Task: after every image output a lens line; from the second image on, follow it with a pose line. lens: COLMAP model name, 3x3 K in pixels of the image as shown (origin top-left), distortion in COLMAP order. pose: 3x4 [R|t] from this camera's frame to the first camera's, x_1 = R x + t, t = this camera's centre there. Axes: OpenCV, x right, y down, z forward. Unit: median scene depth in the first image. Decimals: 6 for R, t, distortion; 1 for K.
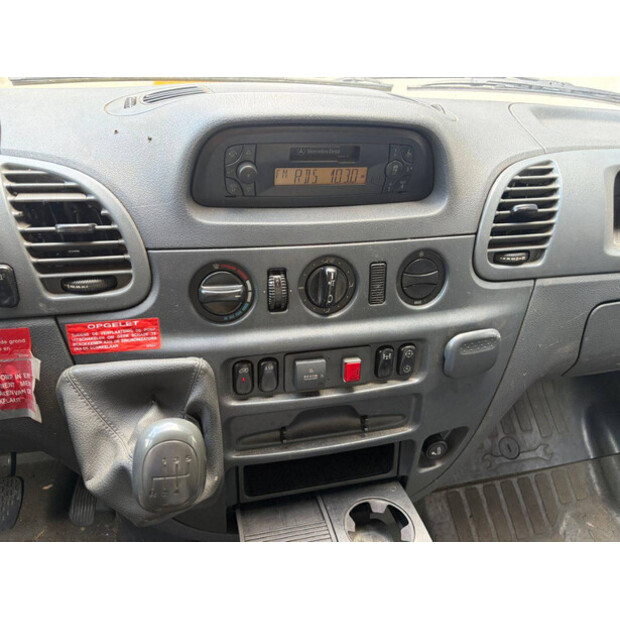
lens RADIAL K [[461.7, 0, 310.0], [0, 461.7, 310.0], [0, 0, 1]] dist [-0.007013, -0.007867]
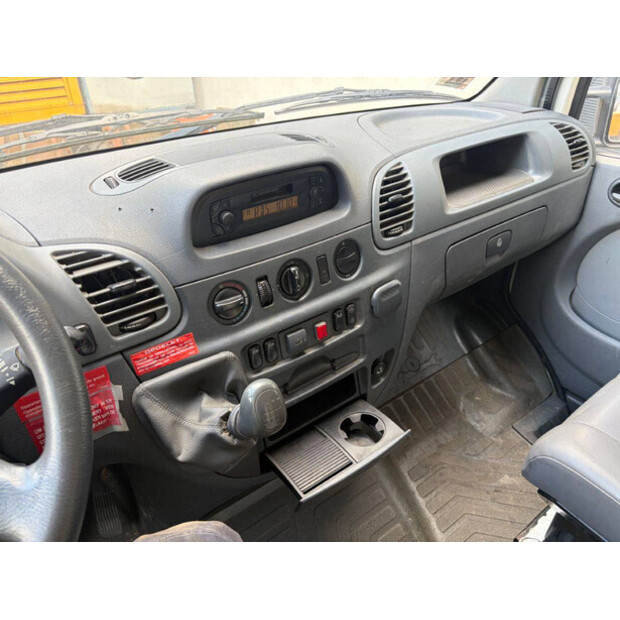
lens RADIAL K [[461.7, 0, 310.0], [0, 461.7, 310.0], [0, 0, 1]] dist [-0.007013, -0.007867]
pose [[0.924162, -0.272503, 0.267708, -0.322454], [0.262850, 0.962147, 0.071987, -0.050249], [-0.277191, 0.003839, 0.960807, -0.413272]]
